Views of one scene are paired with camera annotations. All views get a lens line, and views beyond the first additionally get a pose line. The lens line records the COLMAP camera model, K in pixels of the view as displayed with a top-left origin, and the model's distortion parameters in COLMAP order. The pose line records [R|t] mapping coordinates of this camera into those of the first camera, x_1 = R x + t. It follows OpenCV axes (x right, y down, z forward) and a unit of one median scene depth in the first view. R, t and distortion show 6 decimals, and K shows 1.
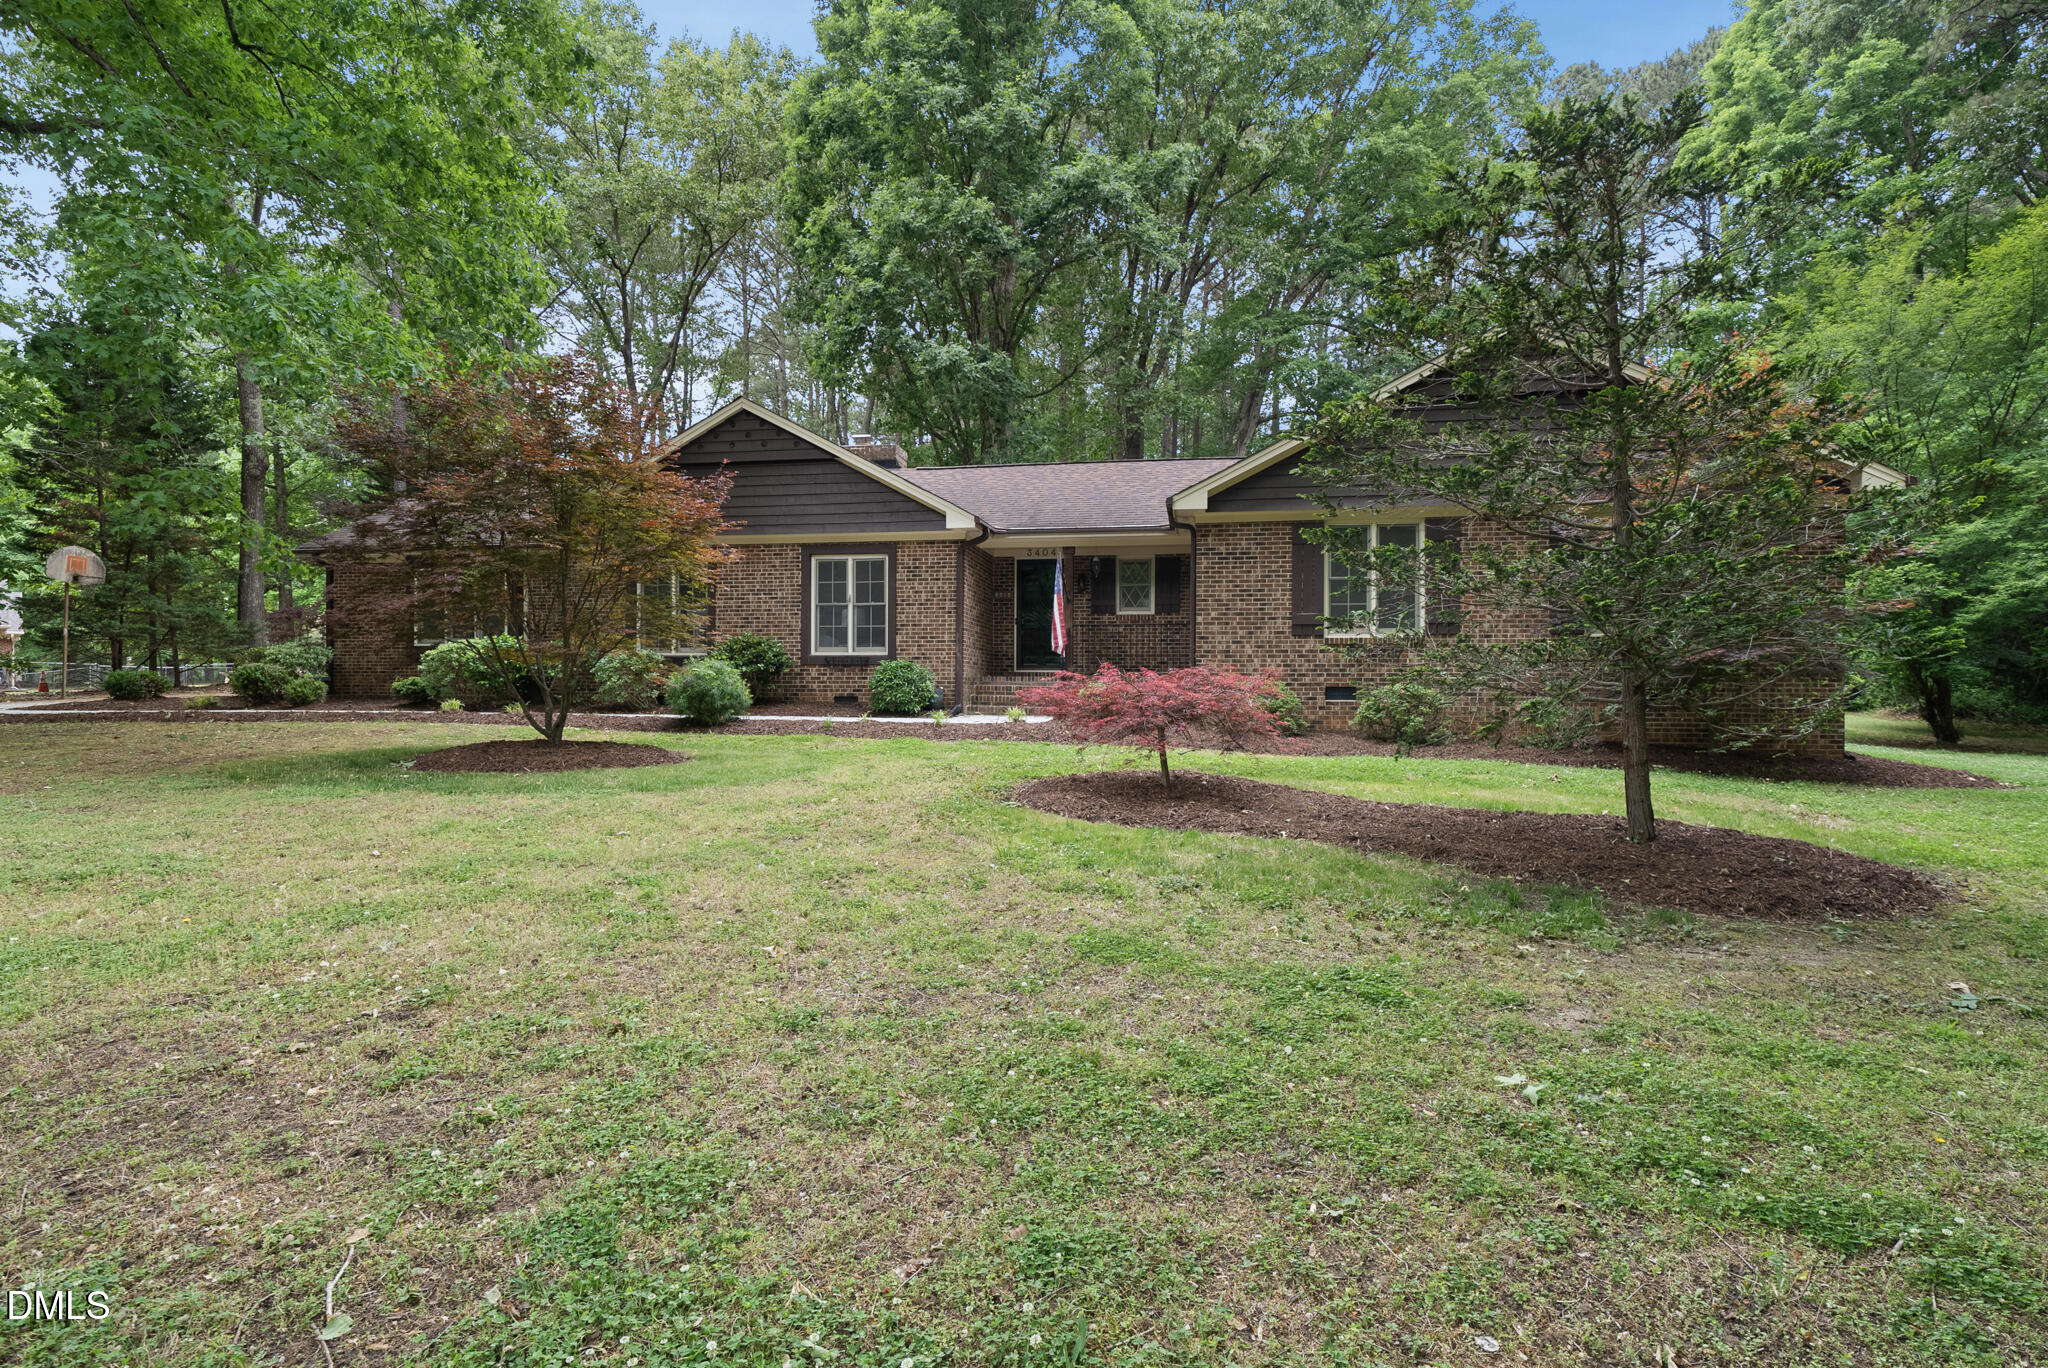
lens RADIAL K [[1049.5, 0, 1032.4], [0, 1049.5, 682.0], [0, 0, 1]] dist [0.003235, 0.000601]
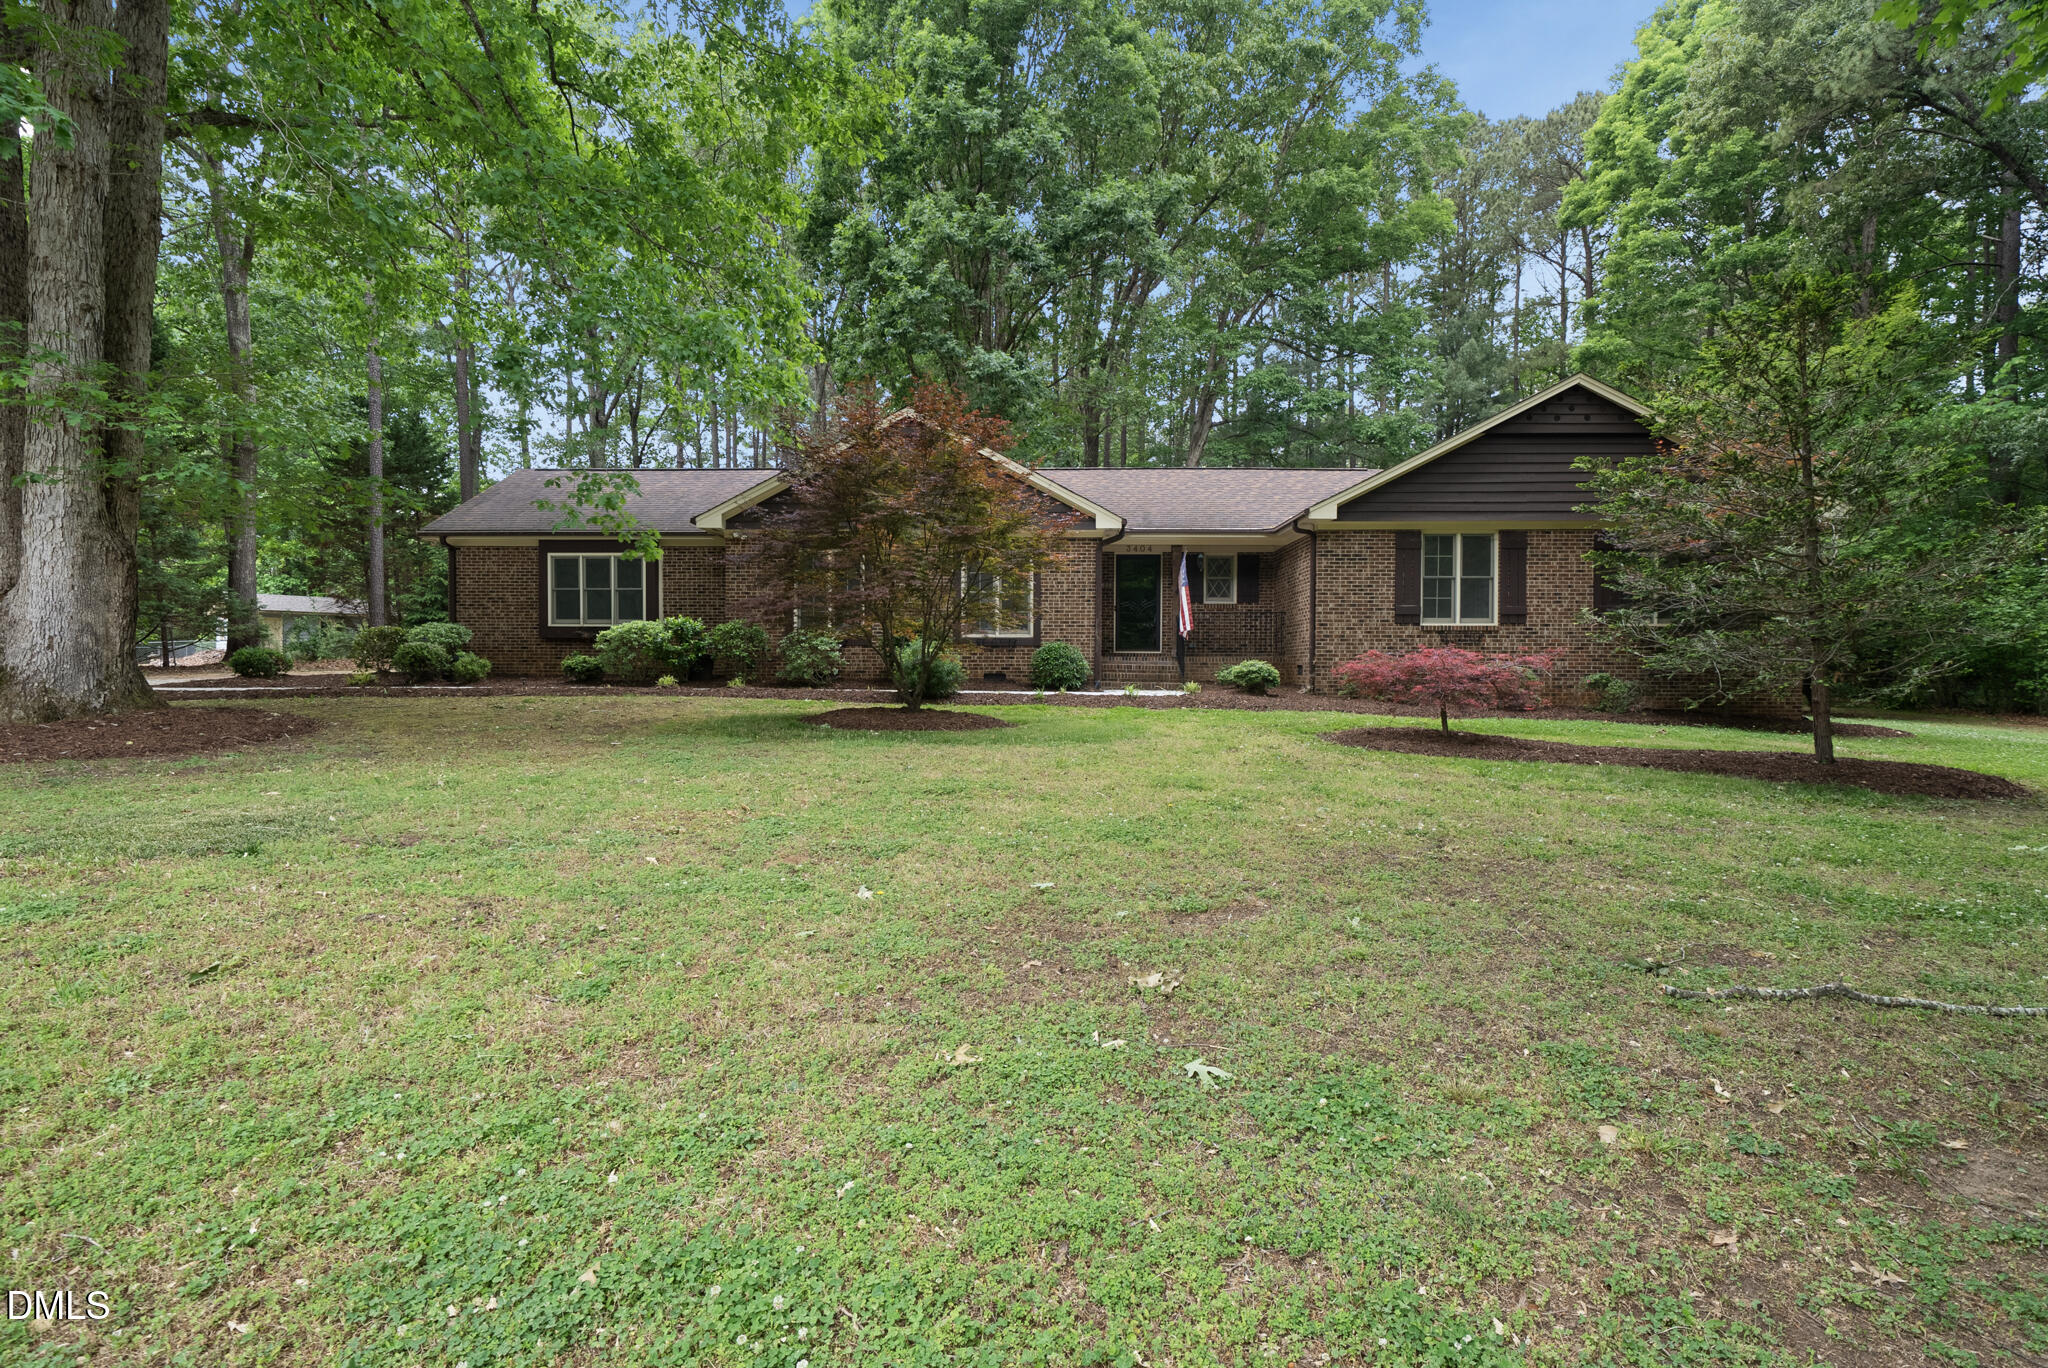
lens RADIAL K [[1049.5, 0, 1015.8], [0, 1049.5, 682.9], [0, 0, 1]] dist [0.003235, 0.000601]
pose [[0.988760, -0.001674, 0.149501, -0.218072], [-0.001137, 0.999824, 0.018719, 0.001576], [-0.149506, -0.018678, 0.988584, -0.085390]]
